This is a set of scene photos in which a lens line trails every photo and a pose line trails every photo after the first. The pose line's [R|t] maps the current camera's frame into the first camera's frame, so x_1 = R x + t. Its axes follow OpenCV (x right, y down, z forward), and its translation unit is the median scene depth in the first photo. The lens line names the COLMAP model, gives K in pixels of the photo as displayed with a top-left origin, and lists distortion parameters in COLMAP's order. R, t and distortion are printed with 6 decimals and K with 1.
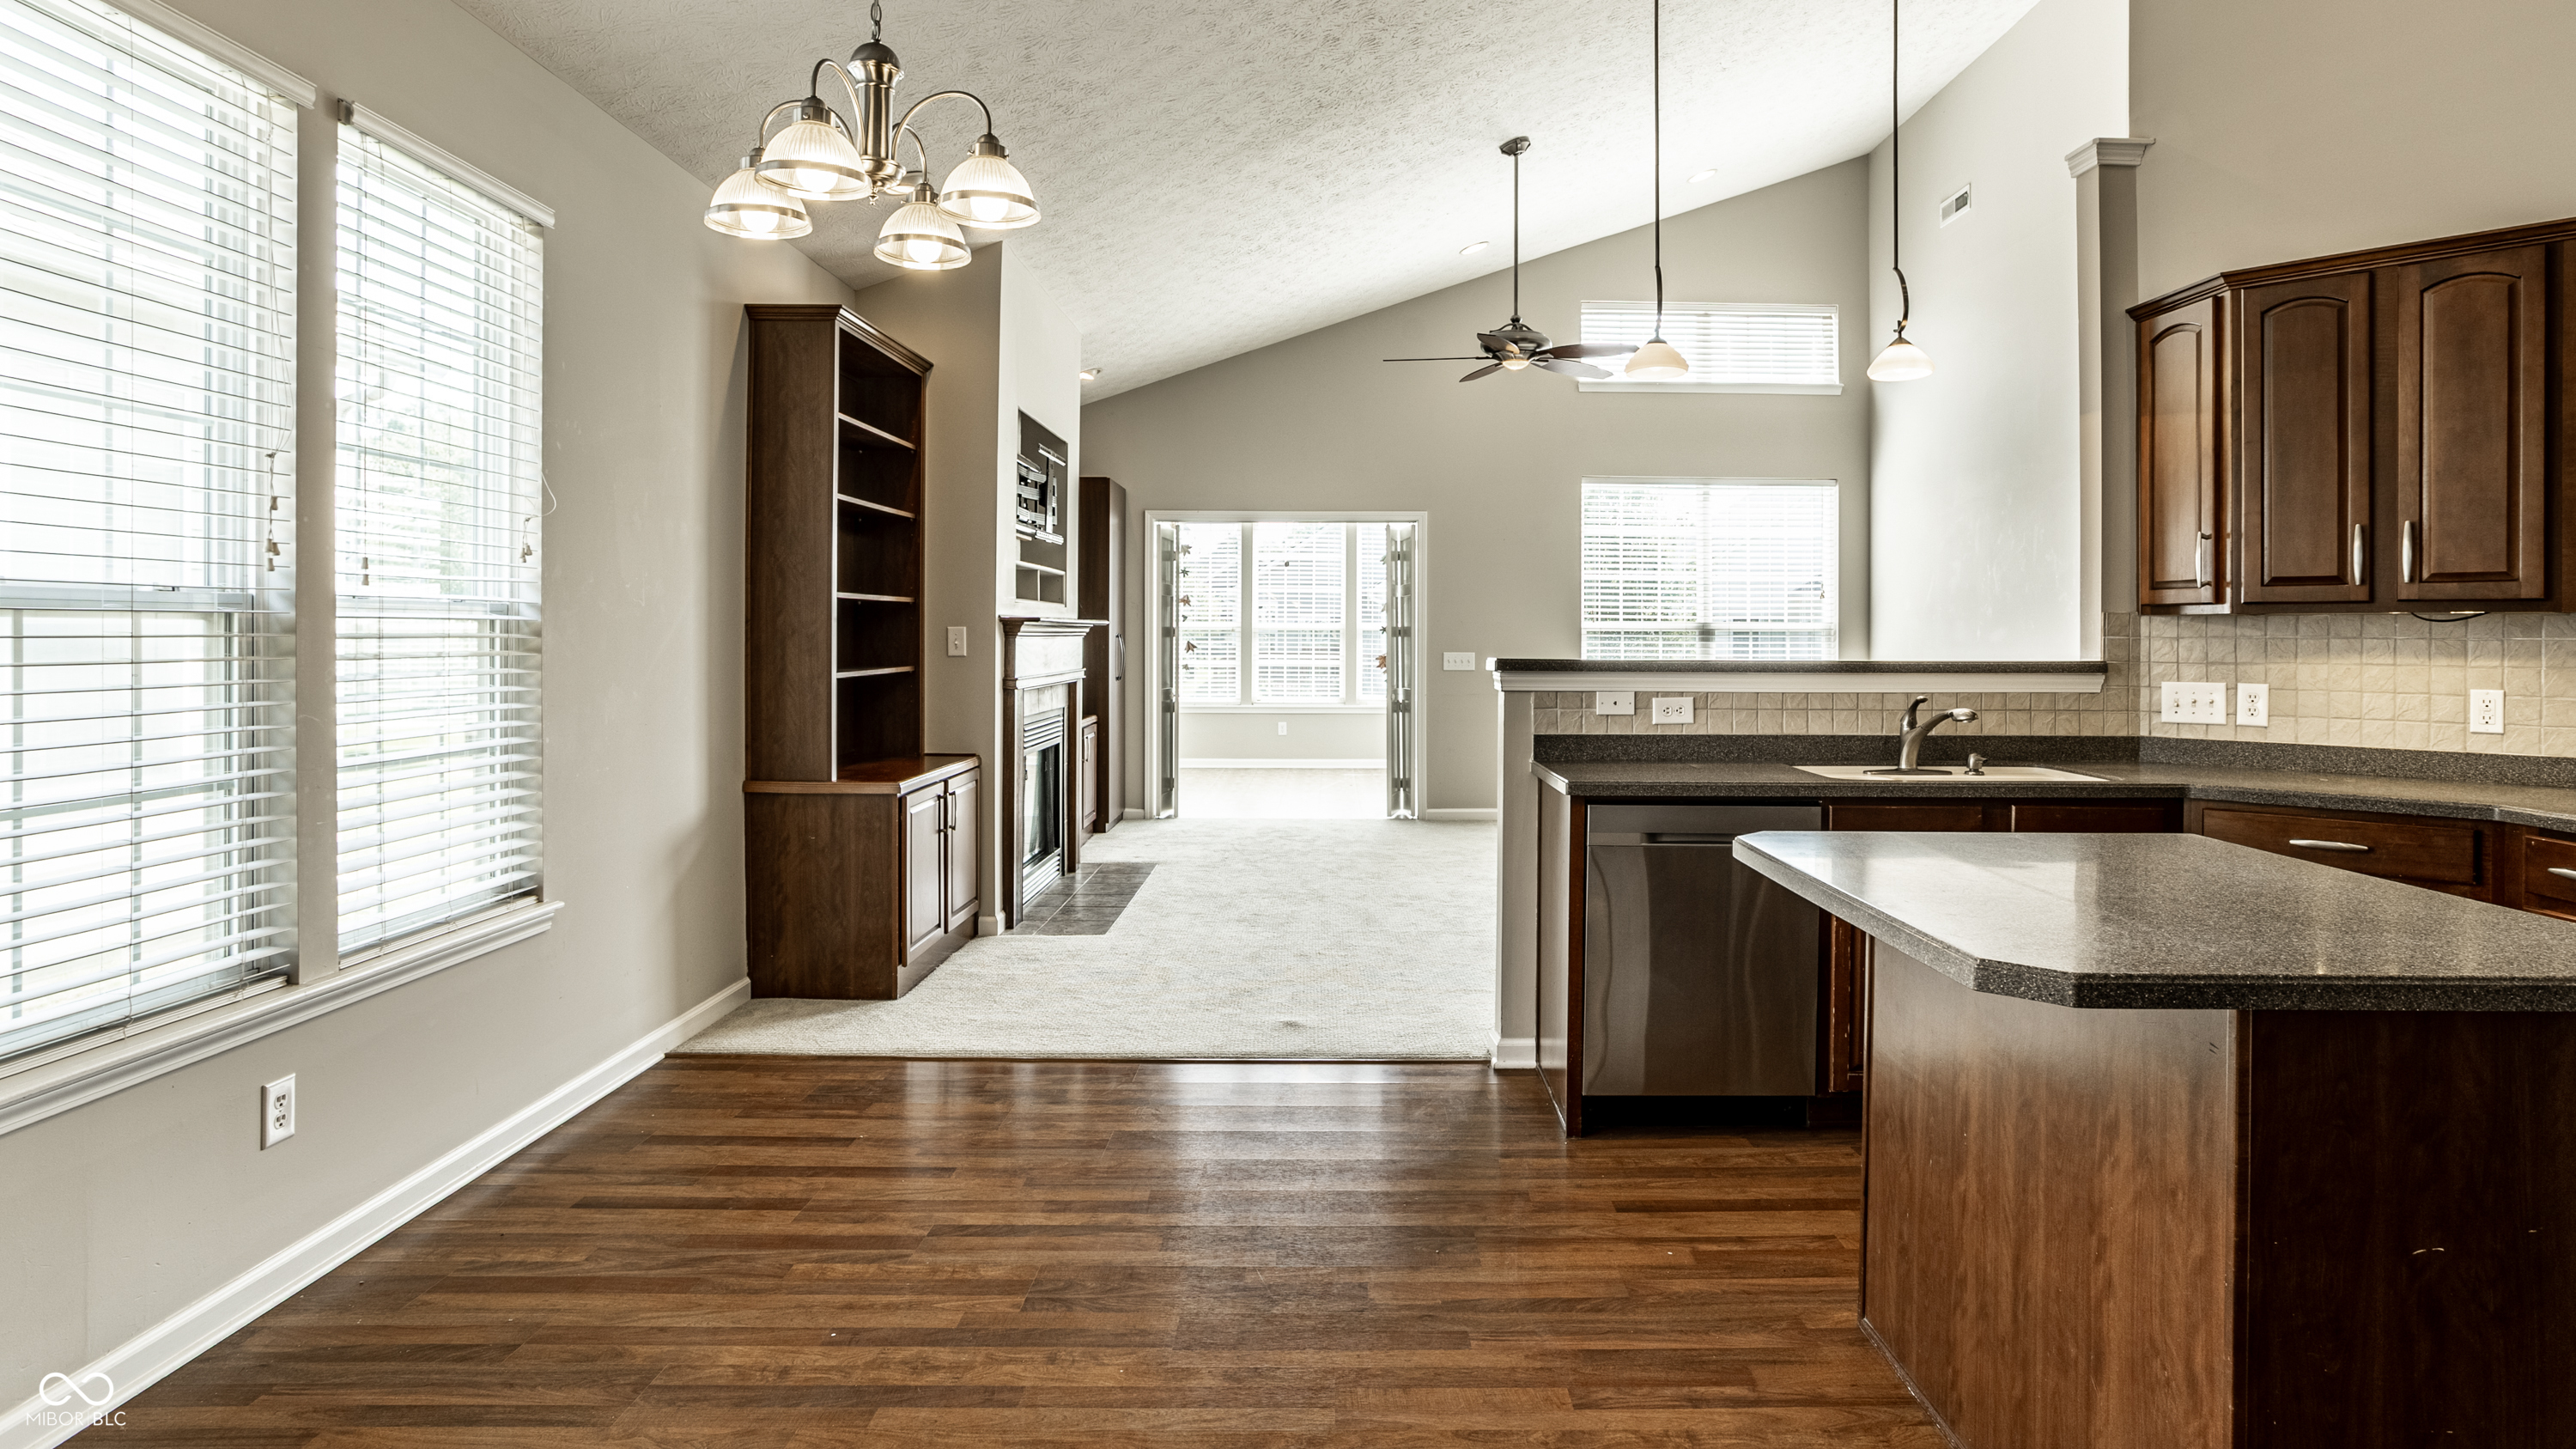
lens RADIAL K [[1415.1, 0, 1292.8], [0, 1415.1, 645.5], [0, 0, 1]] dist [-0.018100, 0.000946]
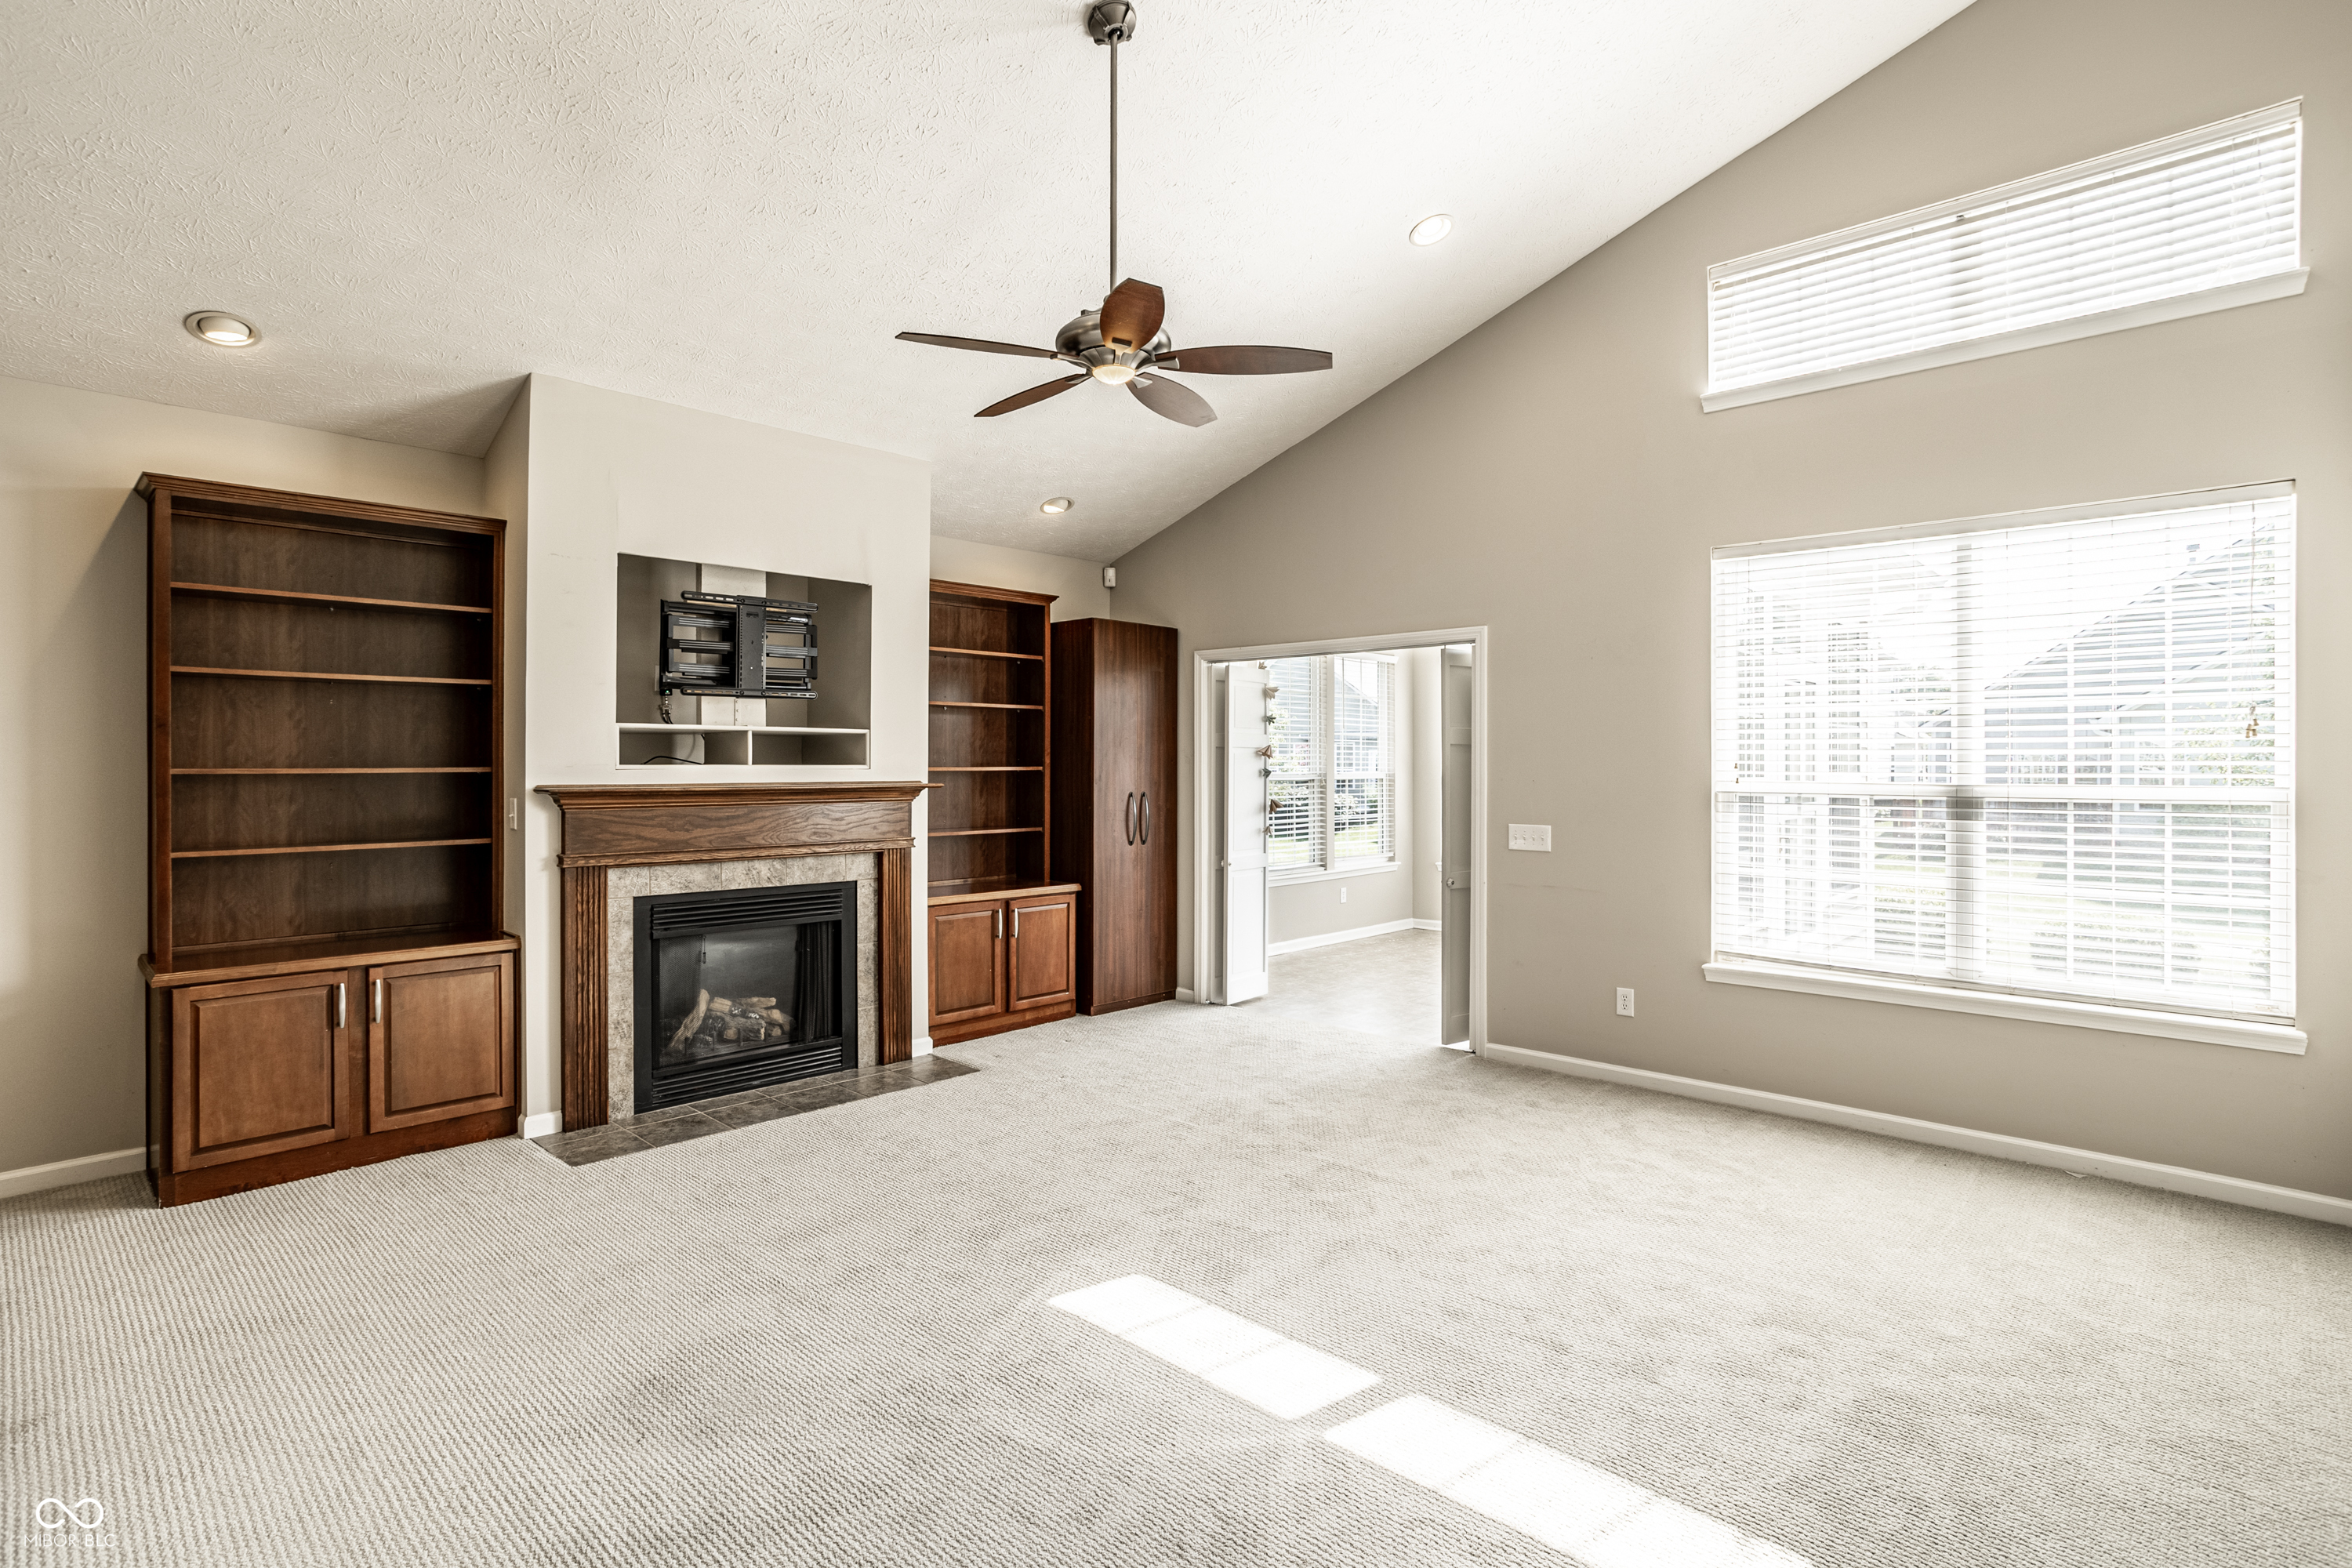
lens RADIAL K [[1161.1, 0, 1172.7], [0, 1161.1, 767.7], [0, 0, 1]] dist [-0.017068, 0.000801]
pose [[0.738017, 0.000218, -0.674782, 0.918287], [-0.005441, 0.999969, -0.005628, -0.046914], [0.674760, 0.007825, 0.737996, 1.136665]]
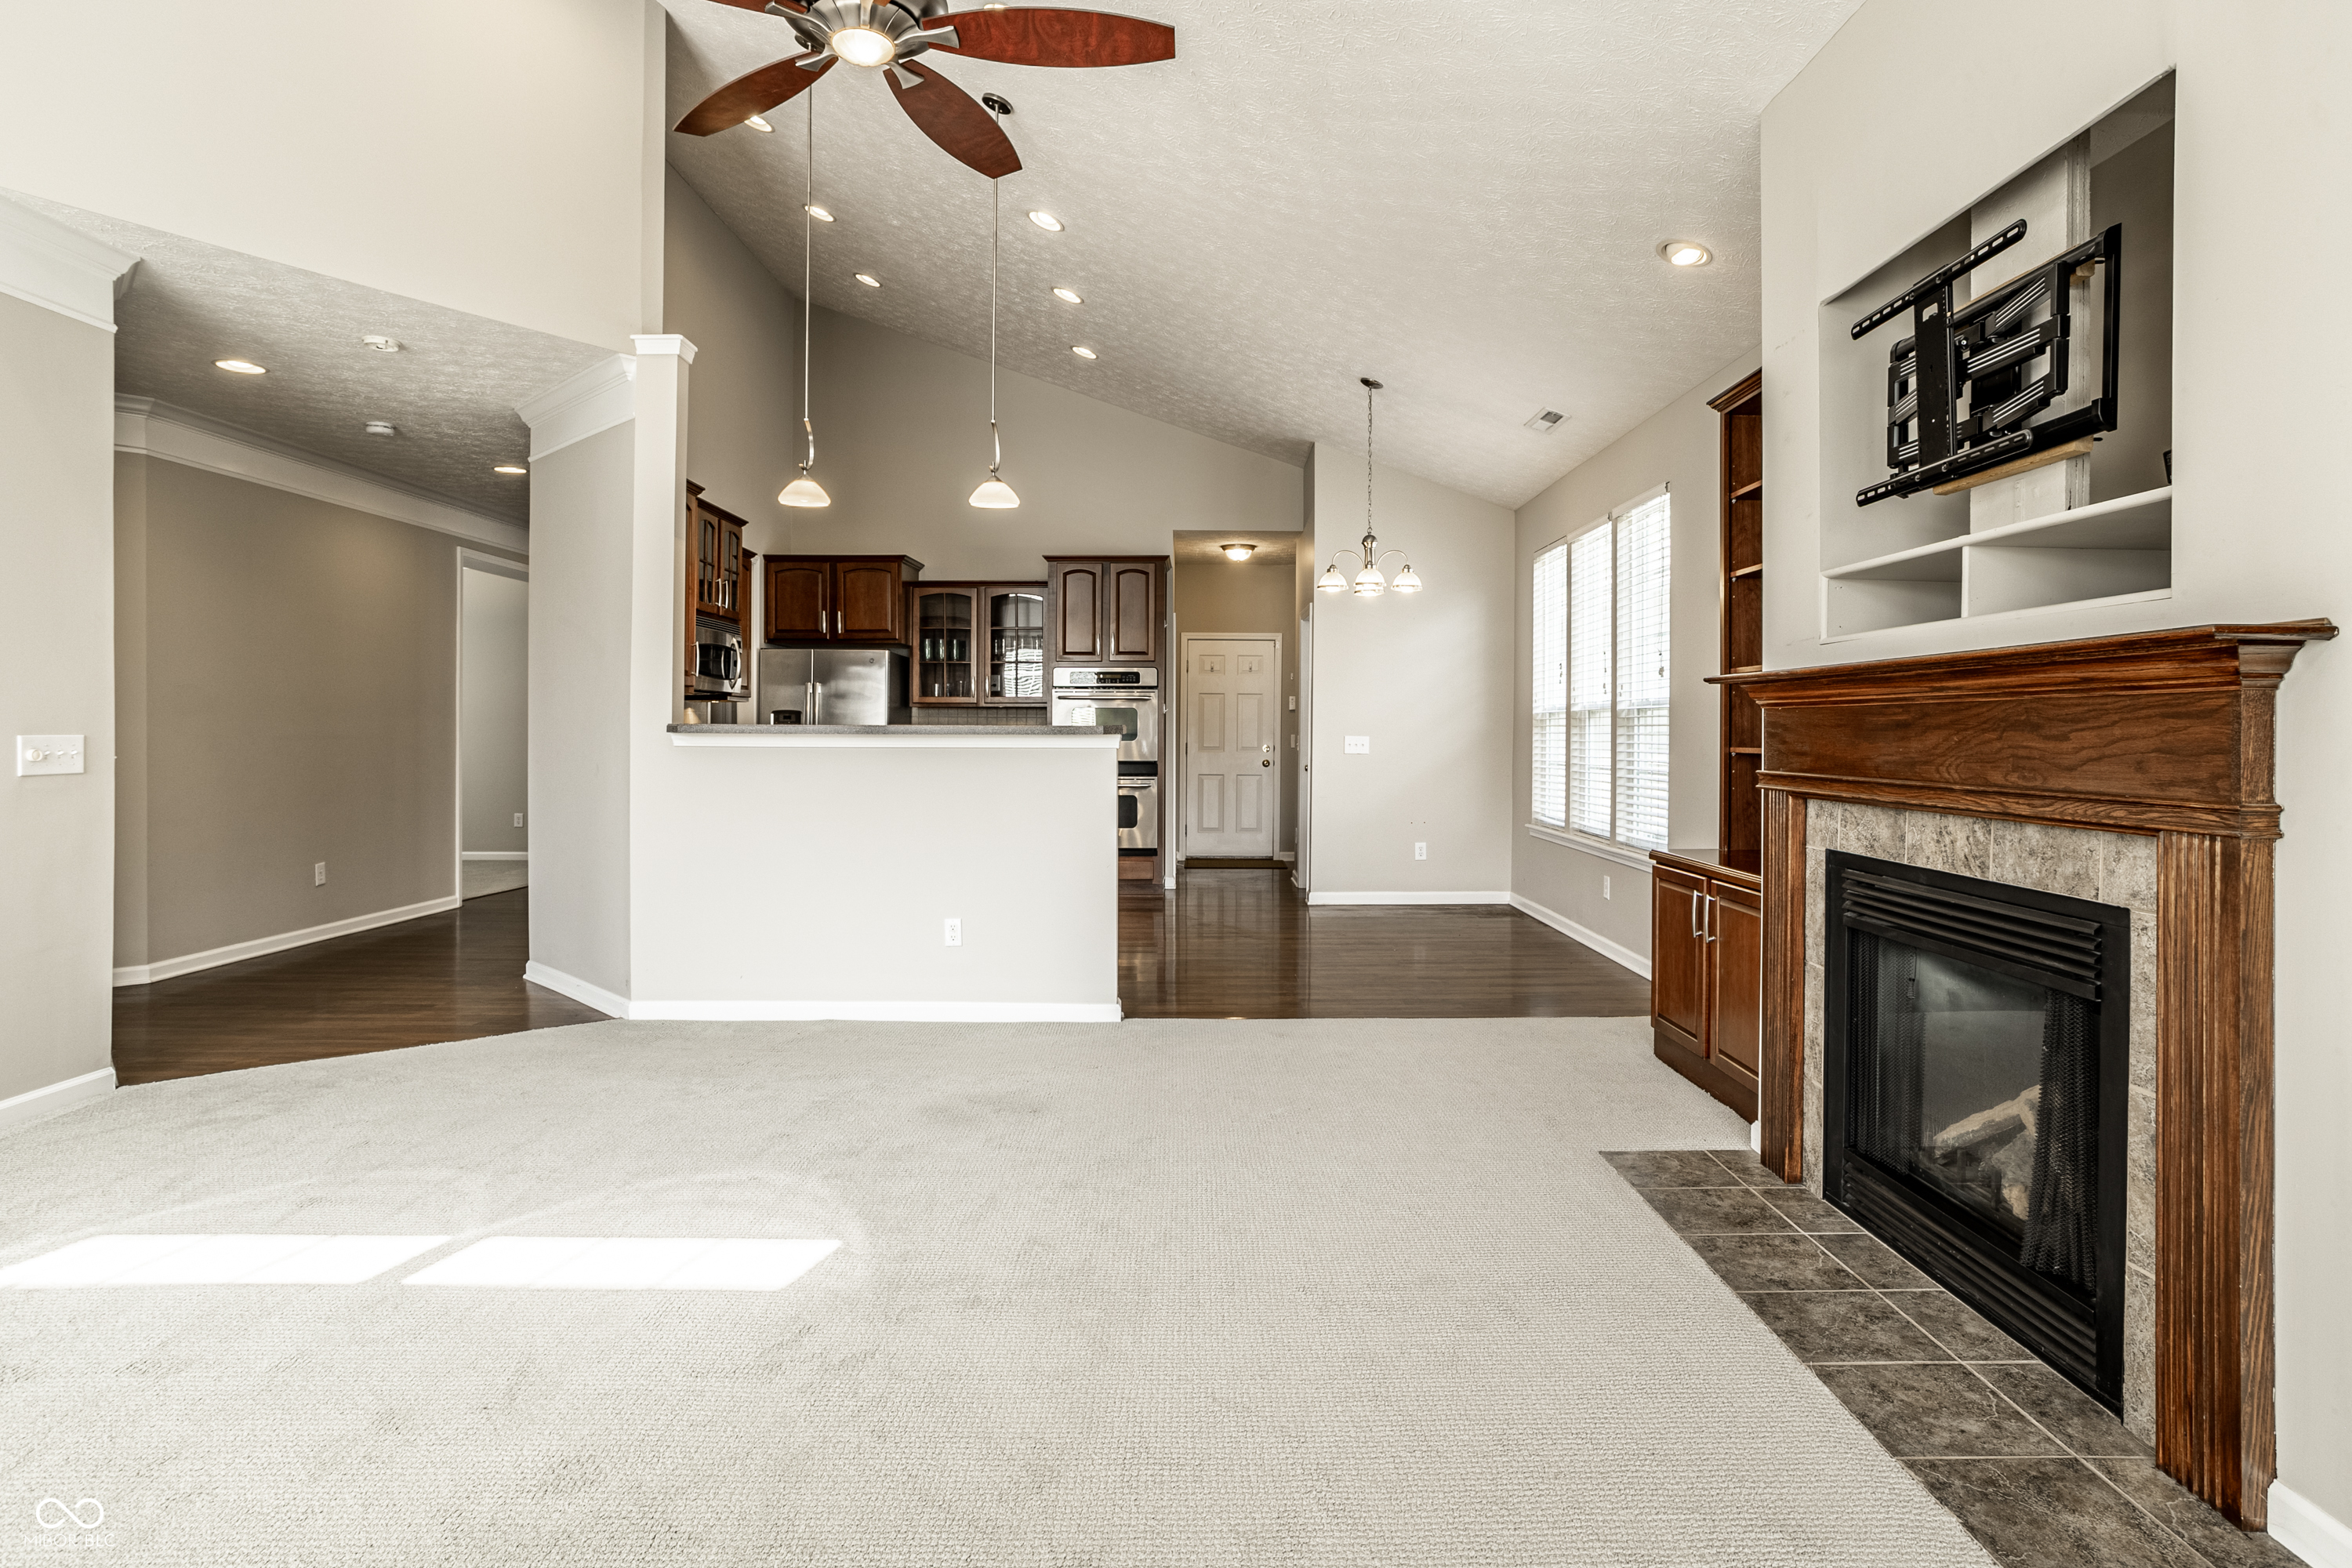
lens RADIAL K [[1281.6, 0, 1236.2], [0, 1281.6, 725.9], [0, 0, 1]] dist [-0.001246, 0.000165]
pose [[-0.998860, -0.003001, -0.047631, 0.093709], [-0.003315, 0.999973, 0.006519, 0.001714], [0.047610, 0.006669, -0.998844, 2.489583]]
